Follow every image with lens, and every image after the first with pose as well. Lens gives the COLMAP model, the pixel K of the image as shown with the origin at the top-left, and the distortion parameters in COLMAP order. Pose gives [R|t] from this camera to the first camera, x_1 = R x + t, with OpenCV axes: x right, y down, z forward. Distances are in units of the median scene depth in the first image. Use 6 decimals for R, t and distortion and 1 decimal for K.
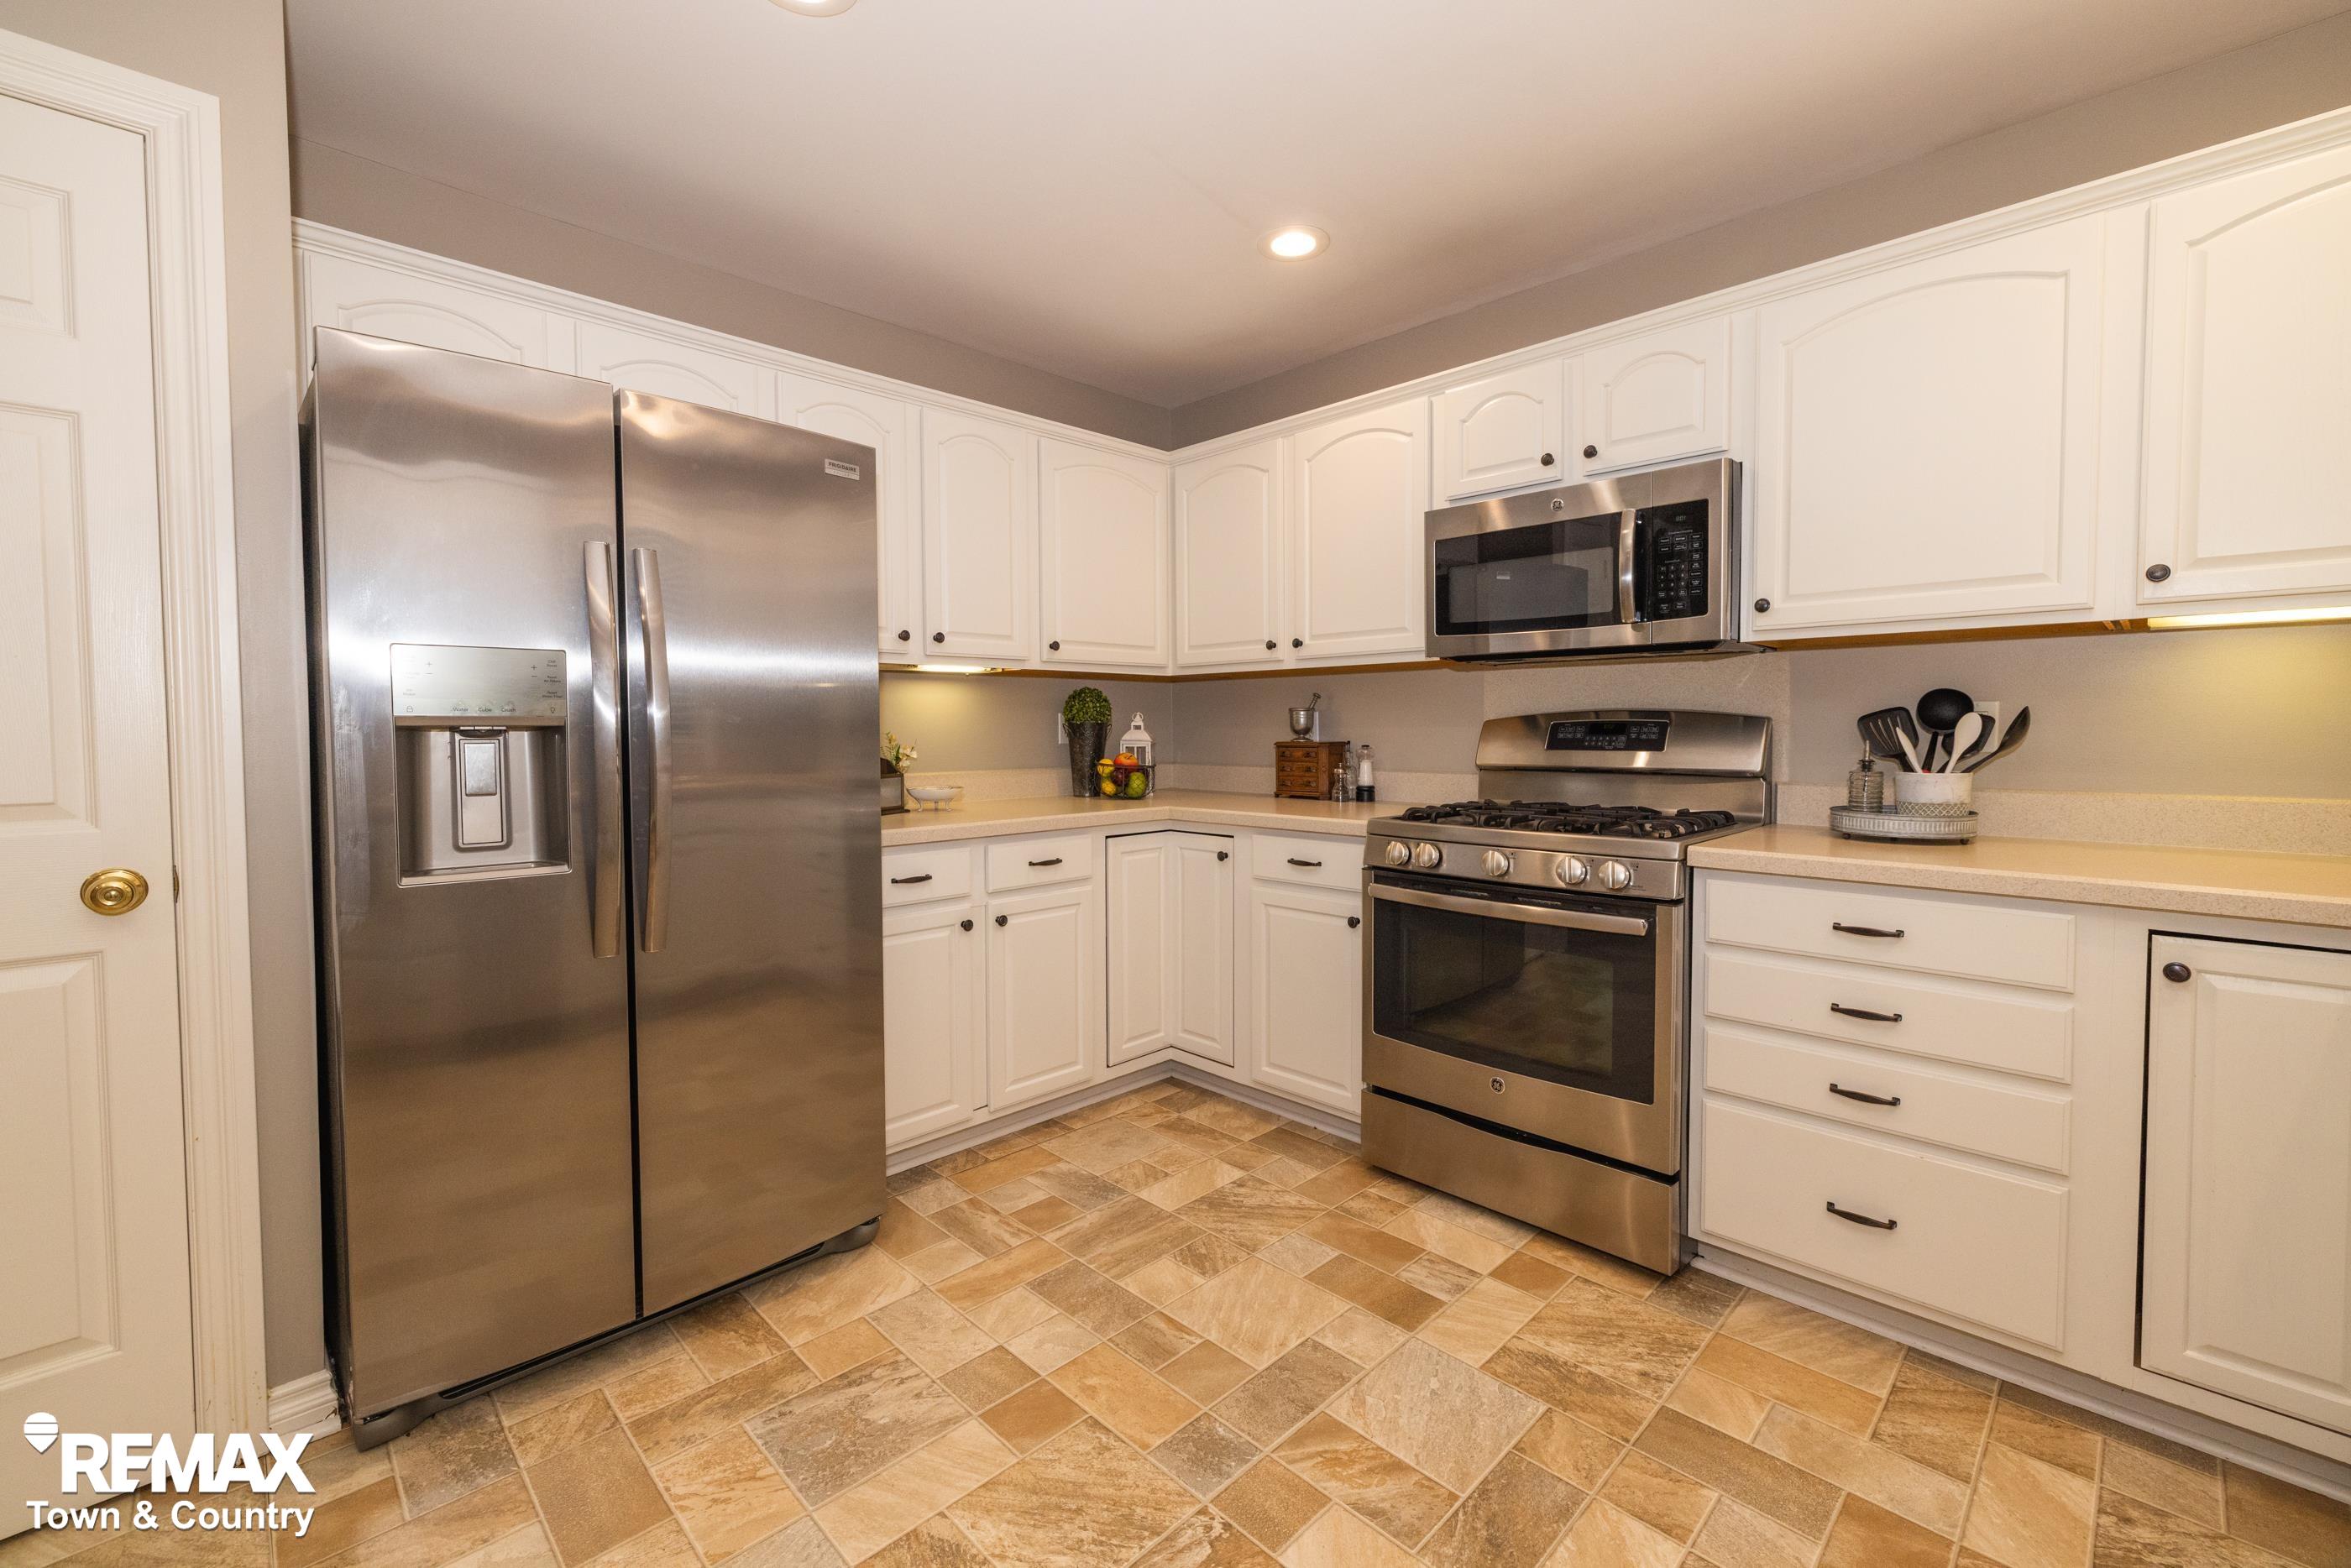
lens RADIAL K [[977.6, 0, 1163.5], [0, 977.6, 763.8], [0, 0, 1]] dist [-0.001496, 0.000751]
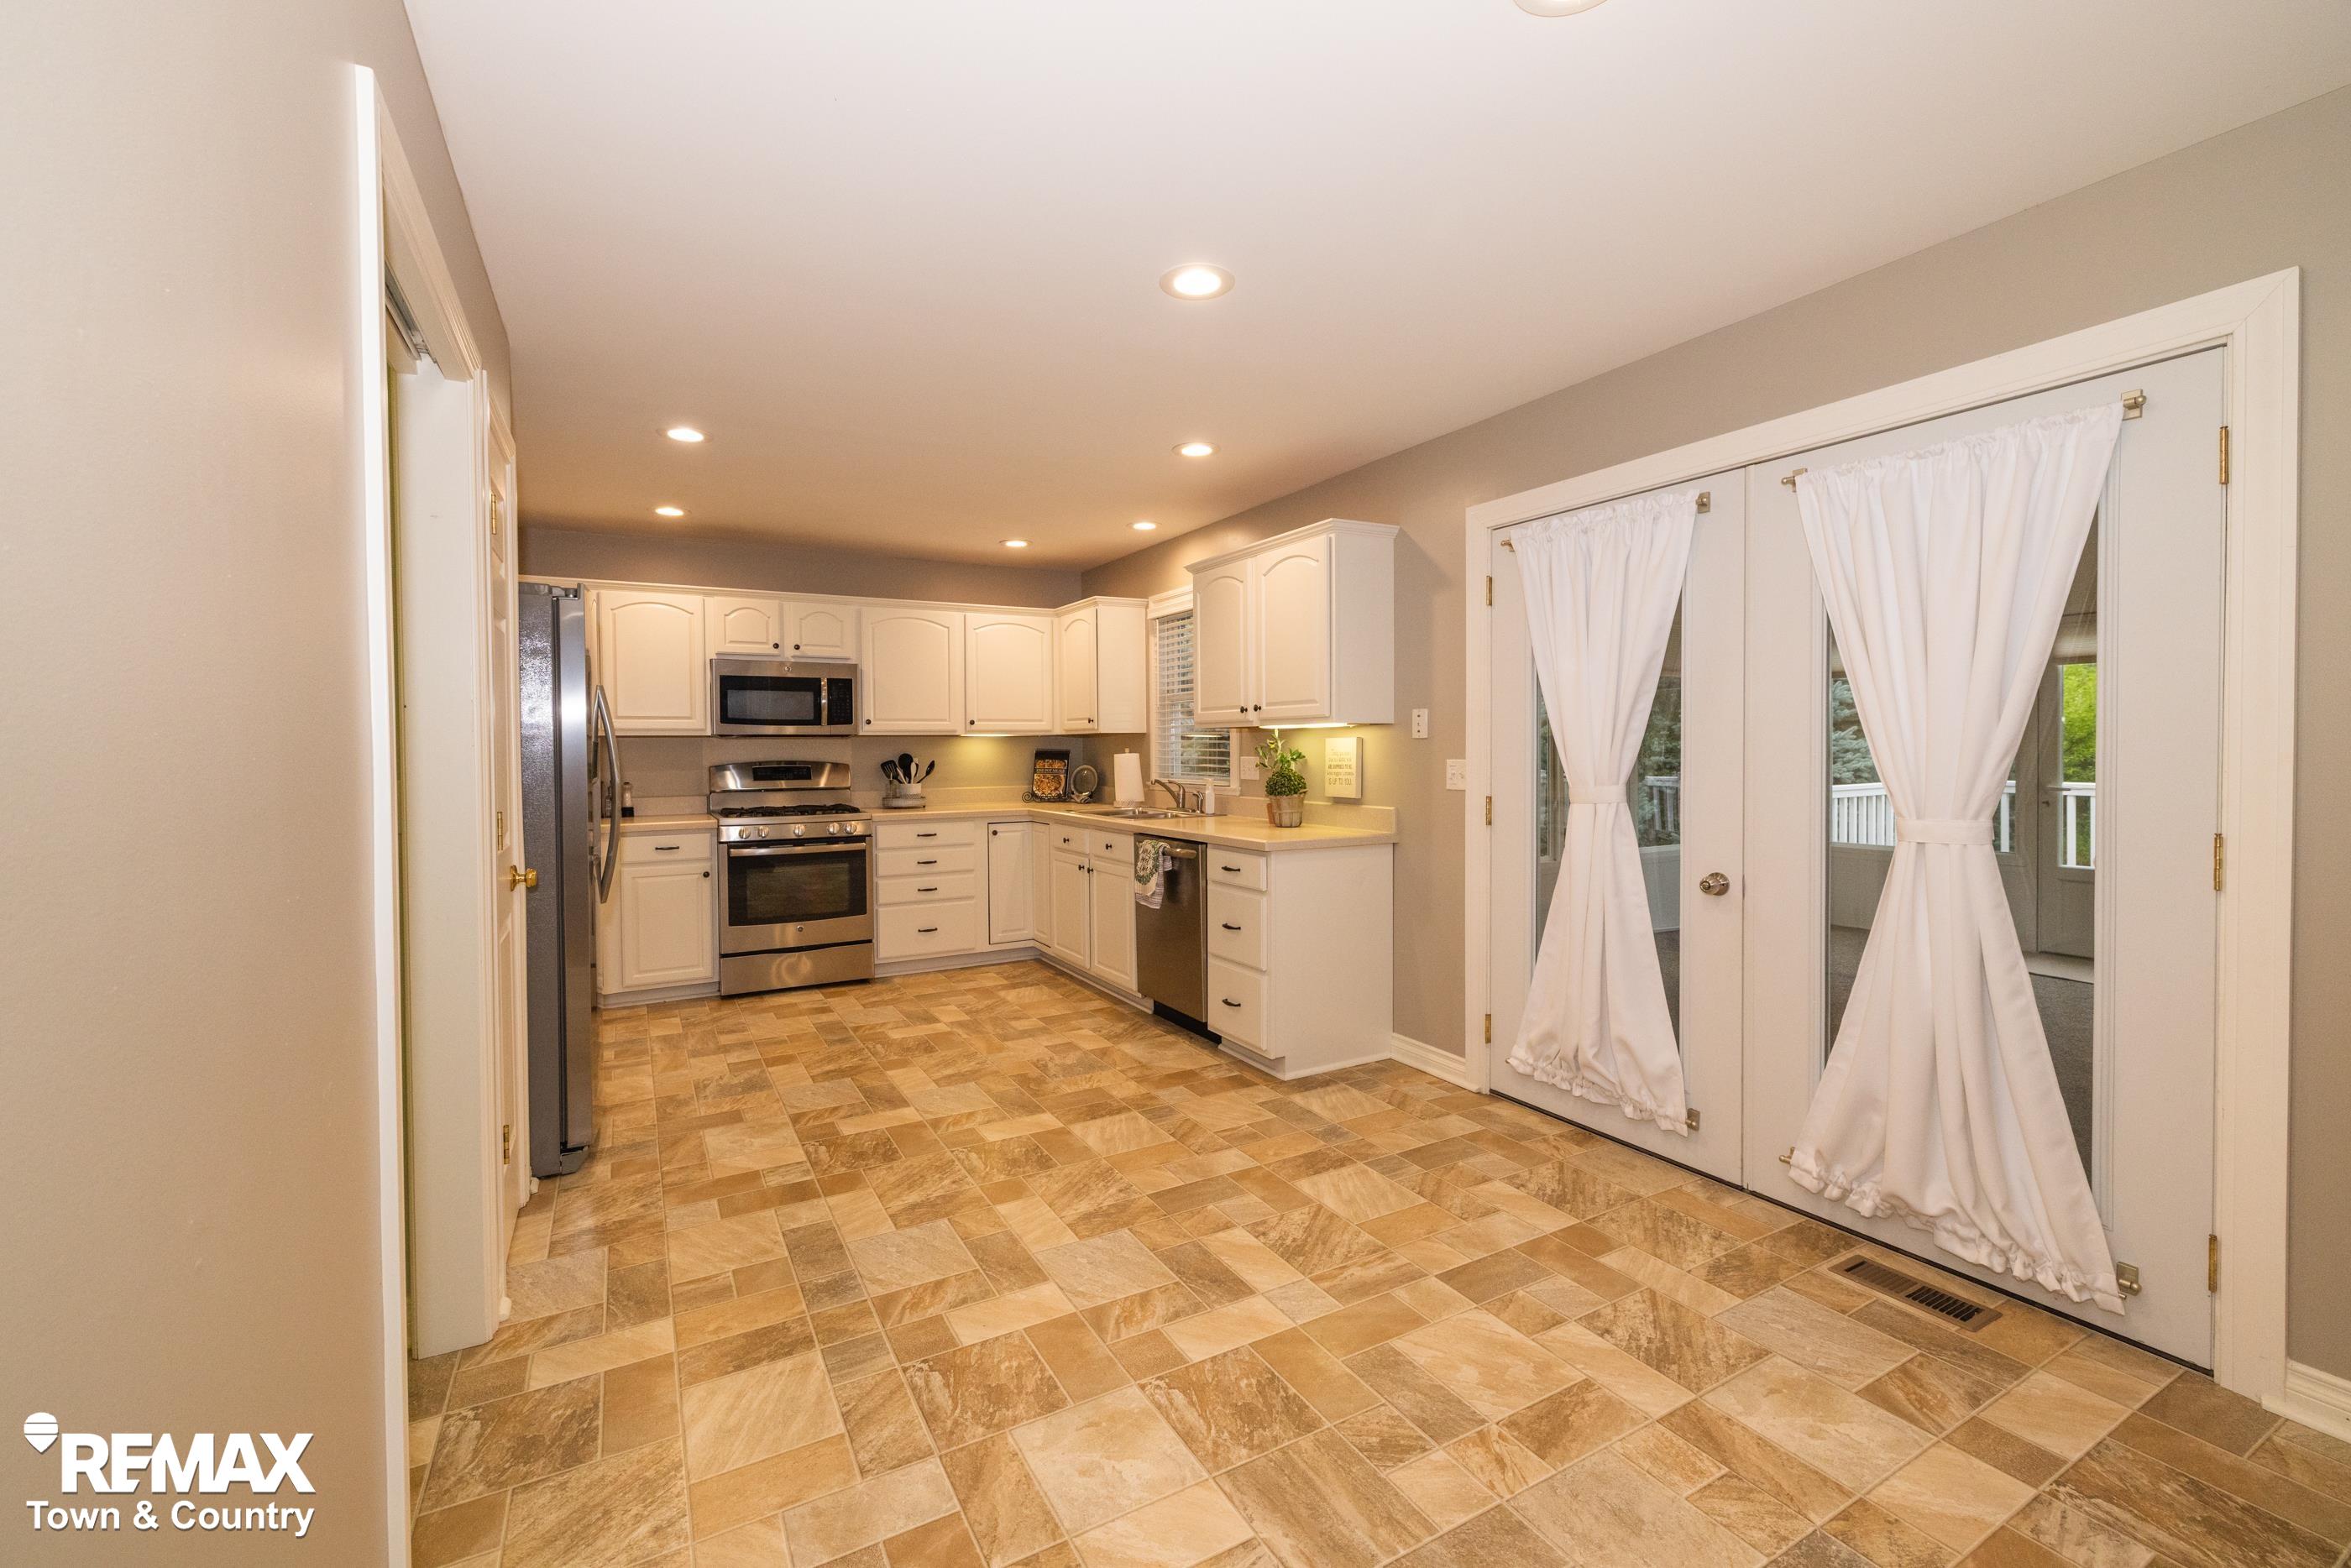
lens RADIAL K [[977.6, 0, 1167.2], [0, 977.6, 769.6], [0, 0, 1]] dist [-0.001496, 0.000751]
pose [[0.258666, -0.017257, 0.965813, -1.776173], [0.044998, 0.998970, 0.005798, -0.014653], [-0.964918, 0.041960, 0.259176, -0.458195]]
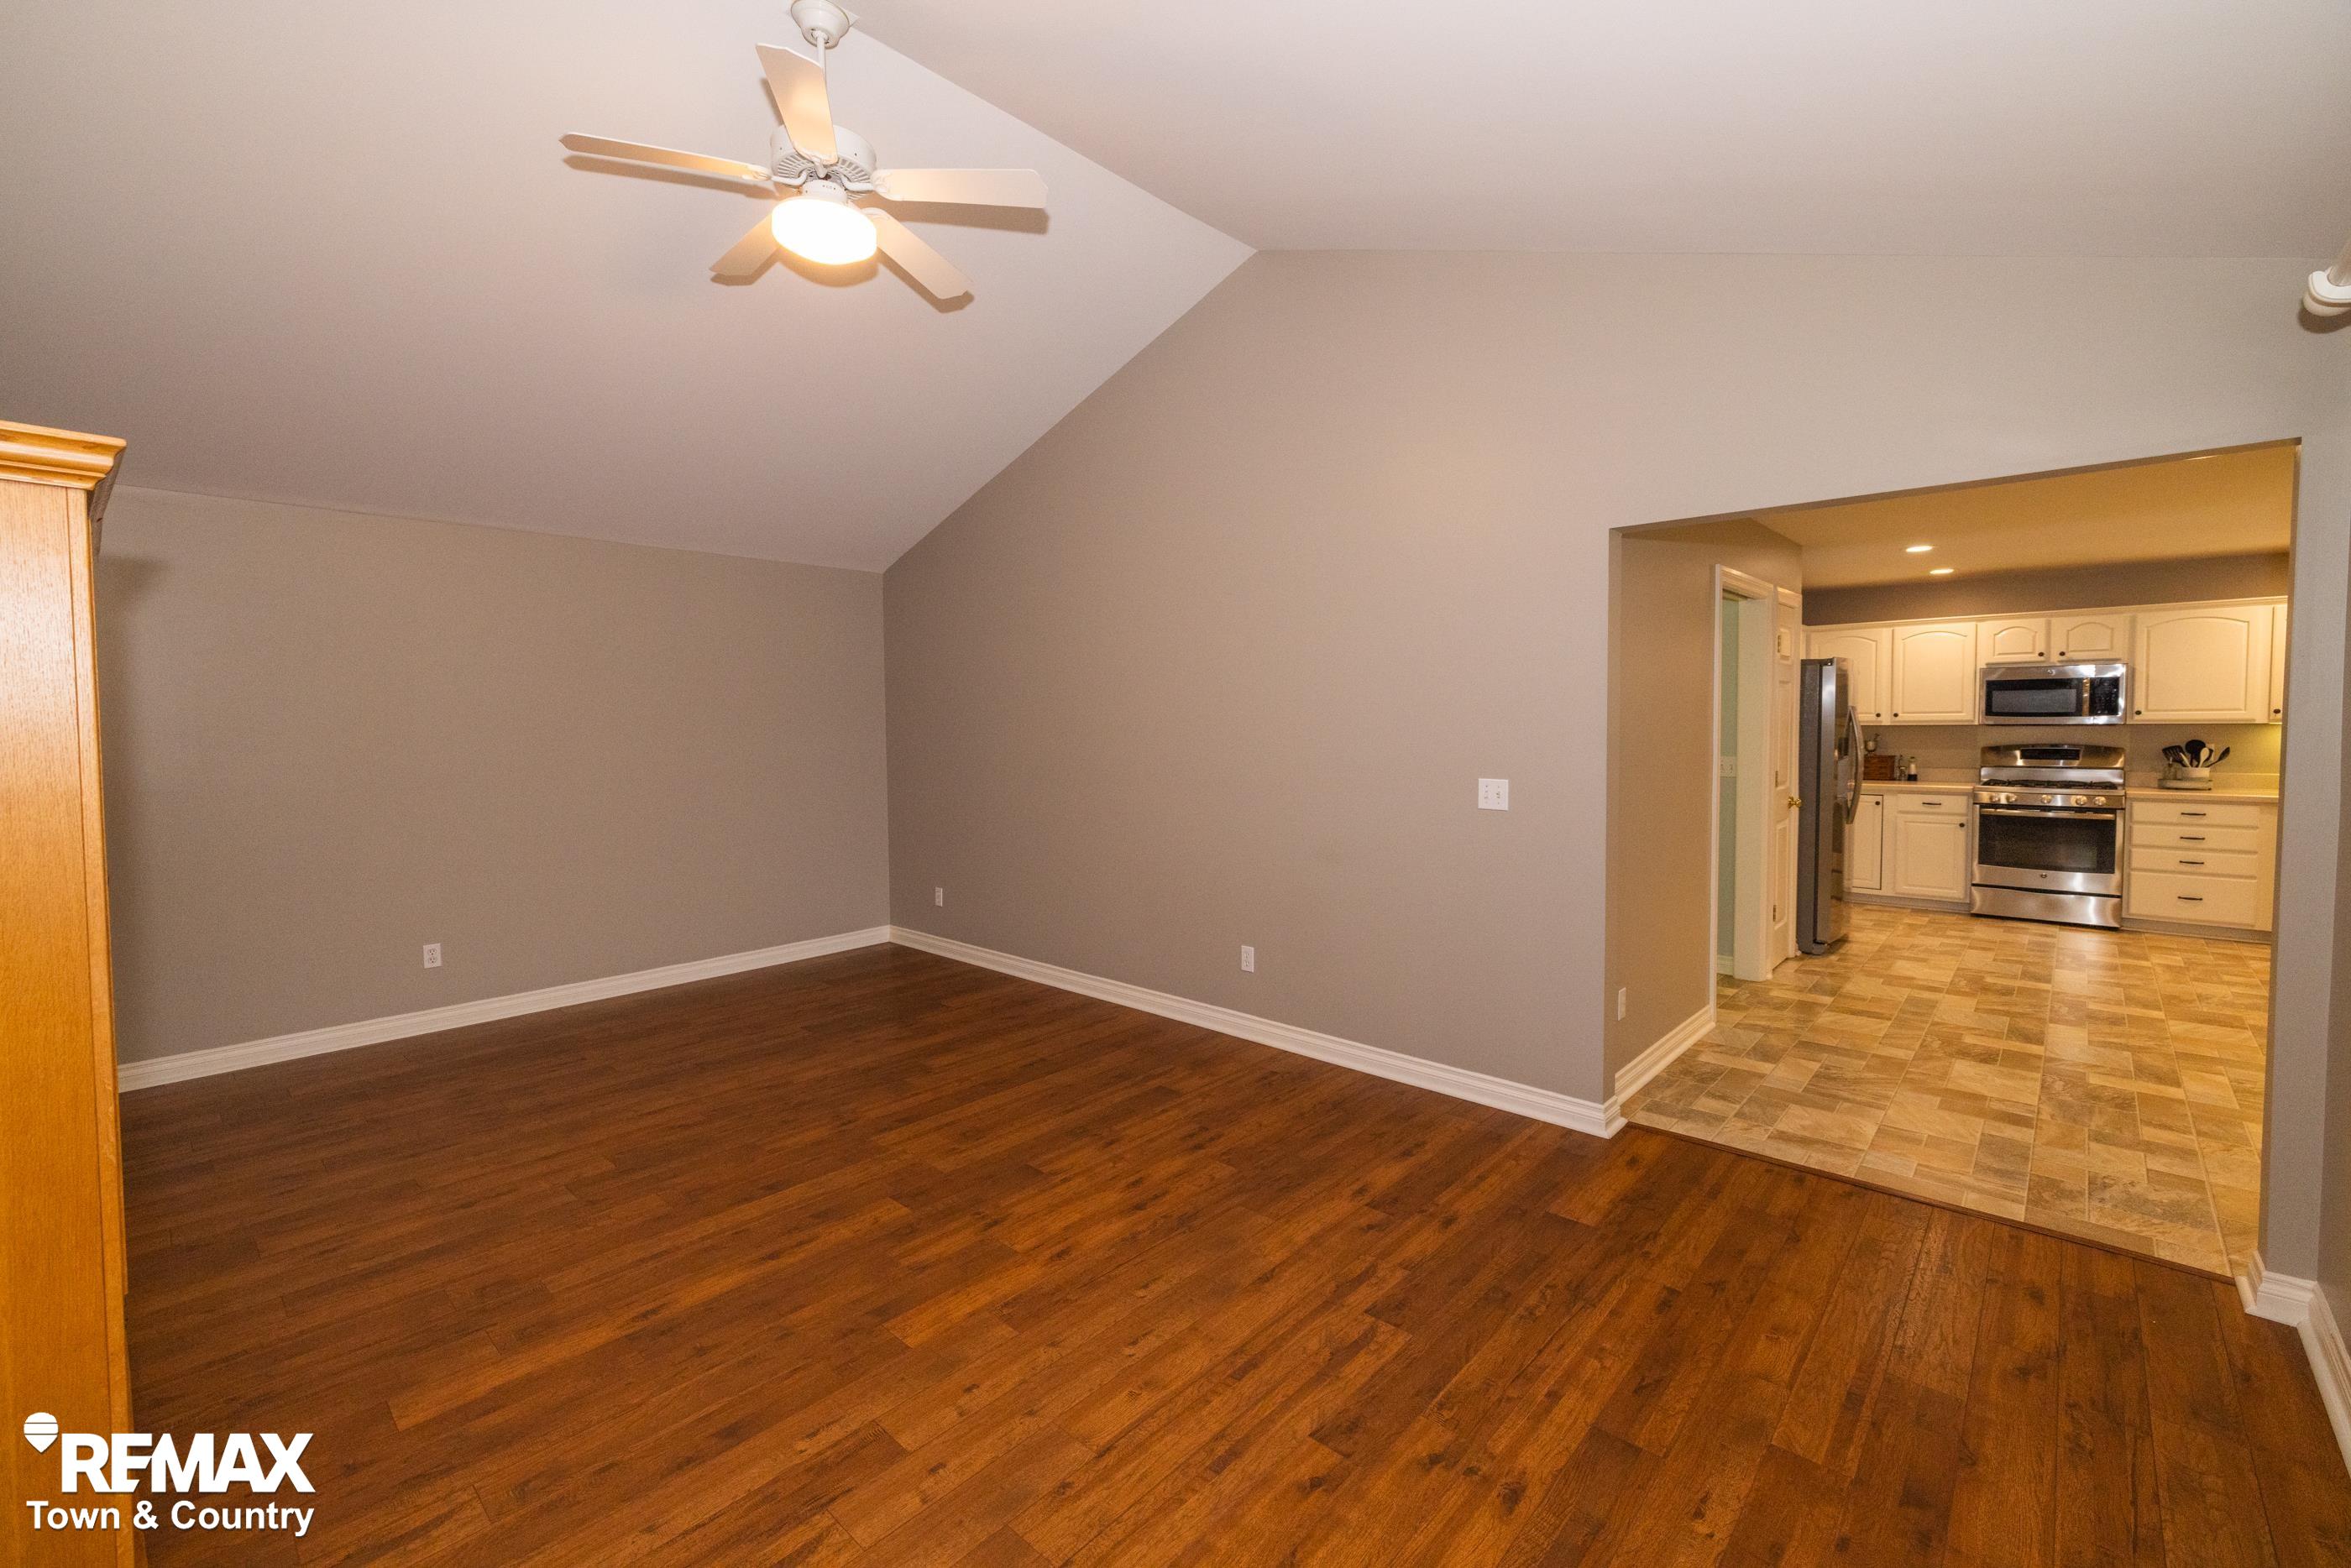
lens RADIAL K [[977.6, 0, 1162.2], [0, 977.6, 761.4], [0, 0, 1]] dist [-0.001496, 0.000751]
pose [[0.998901, -0.004197, 0.046675, -2.662563], [0.004142, 0.999991, 0.001289, -0.028304], [-0.046680, -0.001094, 0.998909, -1.964320]]
